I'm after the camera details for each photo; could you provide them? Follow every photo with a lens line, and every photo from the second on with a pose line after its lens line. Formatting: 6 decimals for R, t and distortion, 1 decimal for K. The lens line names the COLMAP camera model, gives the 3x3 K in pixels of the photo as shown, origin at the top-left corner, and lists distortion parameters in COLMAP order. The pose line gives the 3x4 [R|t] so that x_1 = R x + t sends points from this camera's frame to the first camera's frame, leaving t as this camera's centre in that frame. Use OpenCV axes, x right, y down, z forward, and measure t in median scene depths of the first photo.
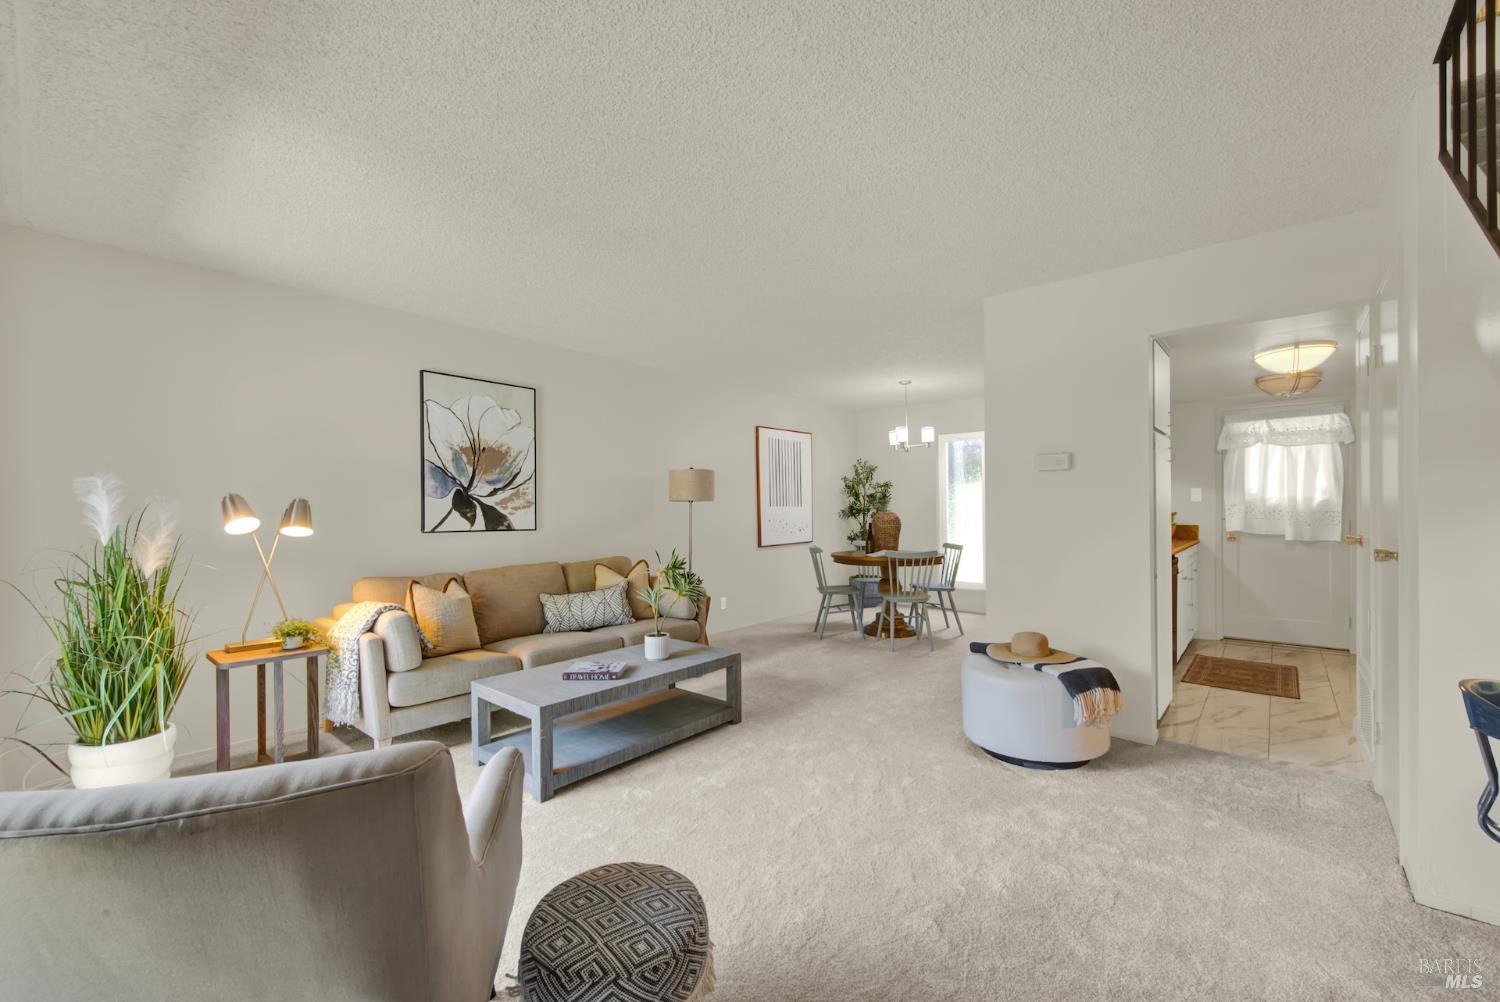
lens RADIAL K [[613.0, 0, 751.4], [0, 613.0, 512.3], [0, 0, 1]] dist [0.001820, -0.000580]
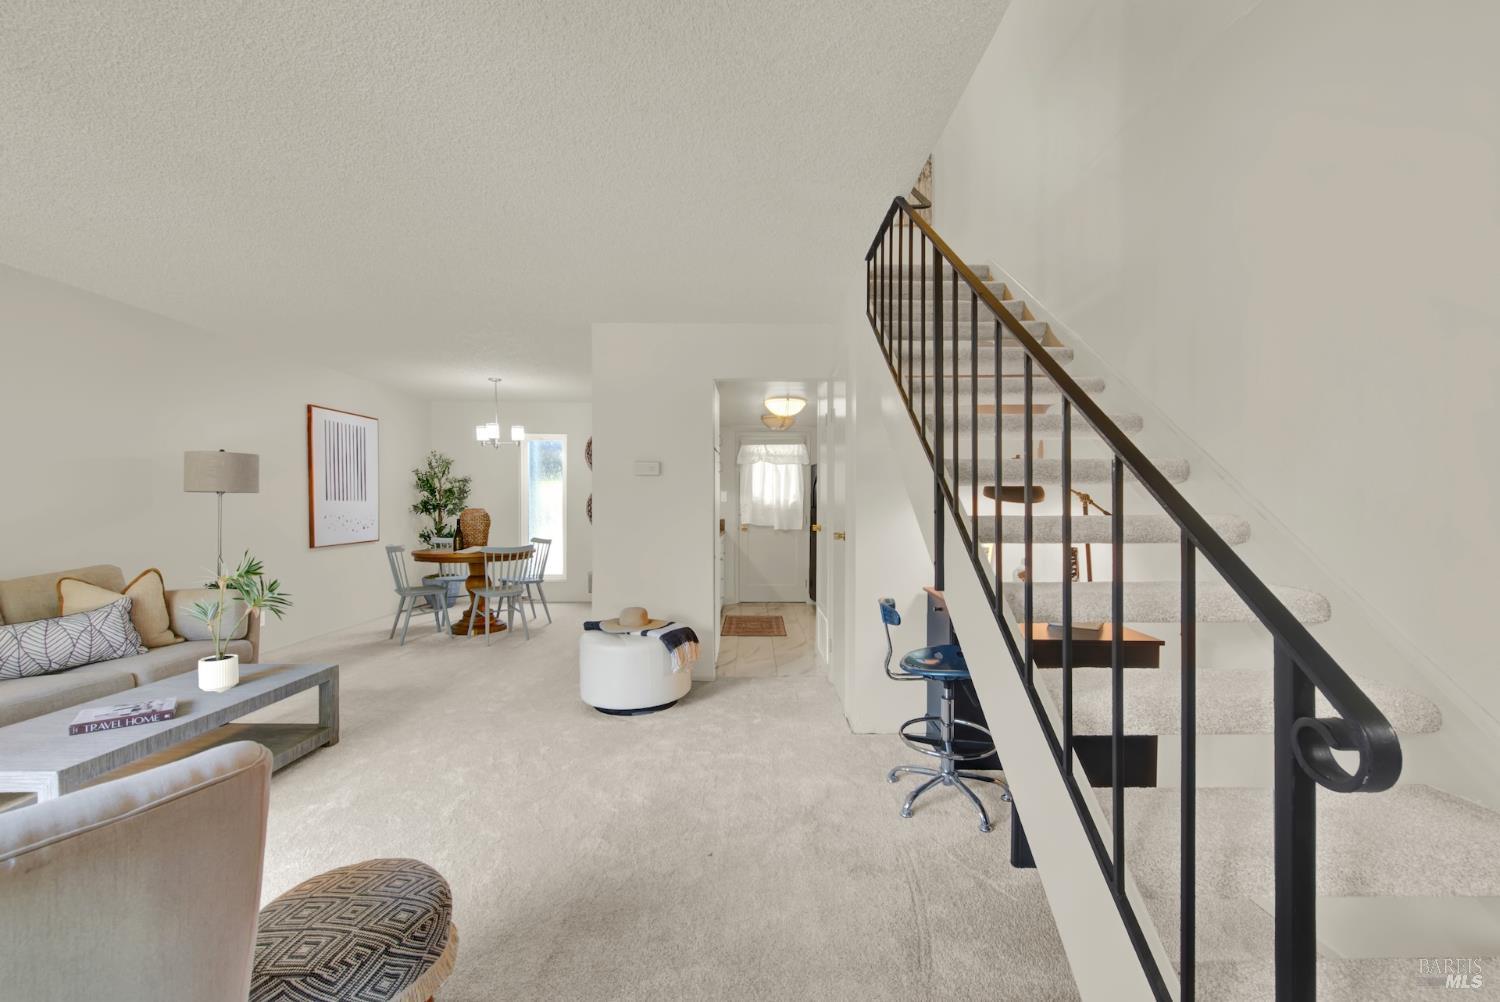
lens RADIAL K [[610.4, 0, 756.8], [0, 610.4, 507.4], [0, 0, 1]] dist [0.000110, -0.000297]
pose [[0.752686, 0.008120, 0.658330, -0.129334], [-0.006504, 0.999967, -0.004898, 0.000659], [-0.658348, -0.000595, 0.752714, -0.061237]]
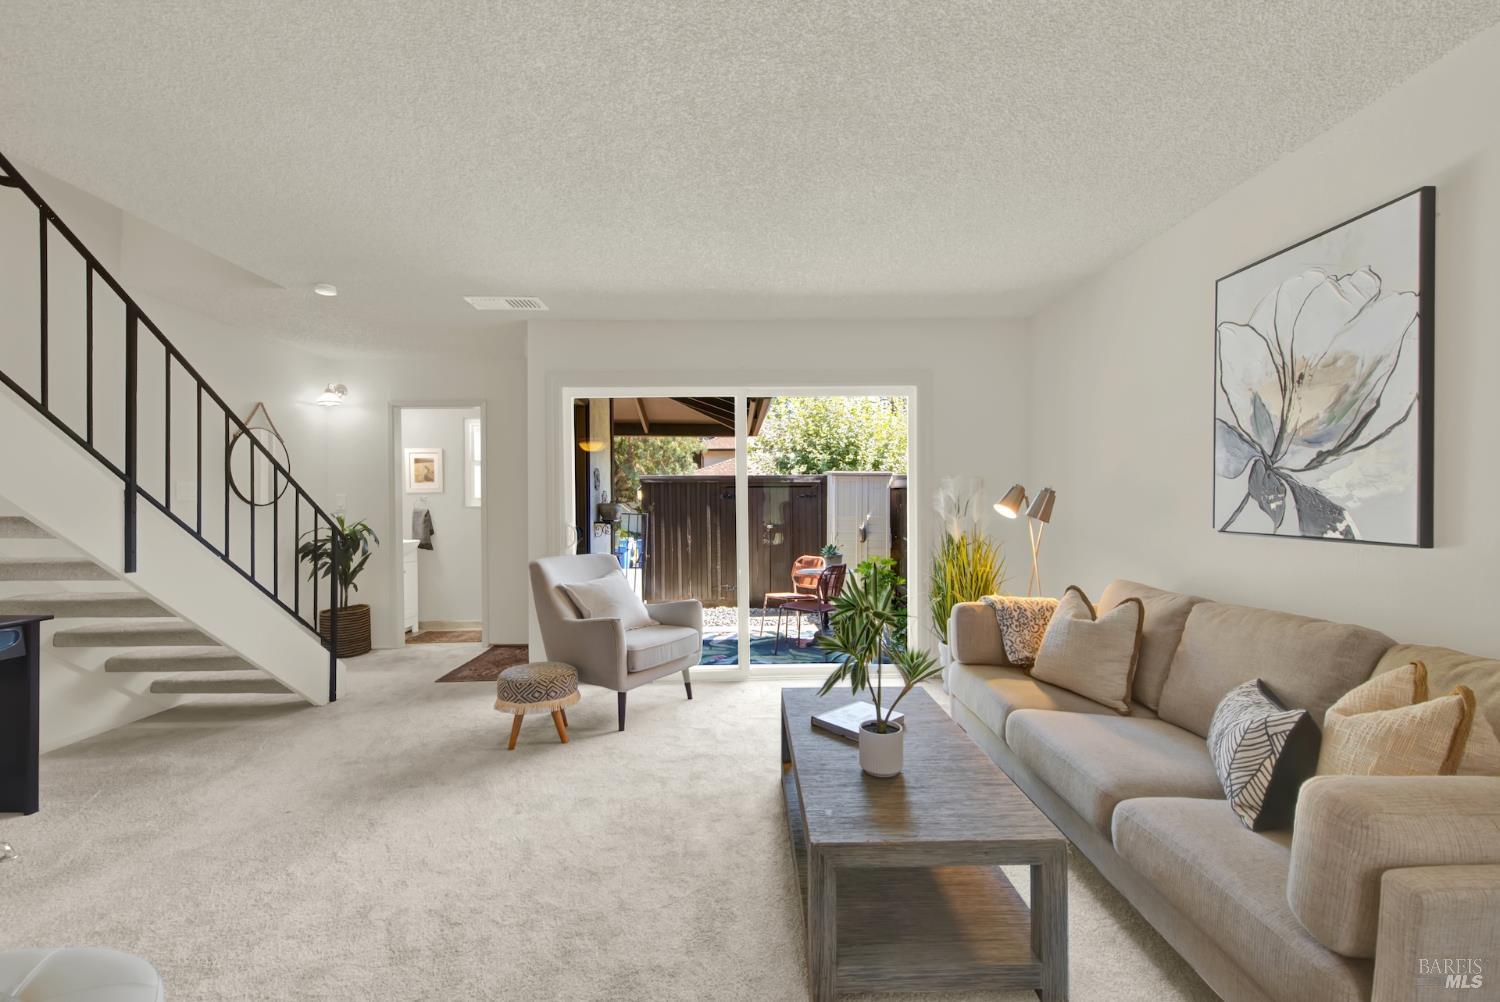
lens RADIAL K [[607.6, 0, 756.3], [0, 607.6, 502.7], [0, 0, 1]] dist [-0.000382, -0.000404]
pose [[-0.740121, 0.012476, -0.672358, 0.253515], [0.007757, 0.999920, 0.010016, -0.008279], [0.672429, 0.002197, -0.740159, 1.134480]]
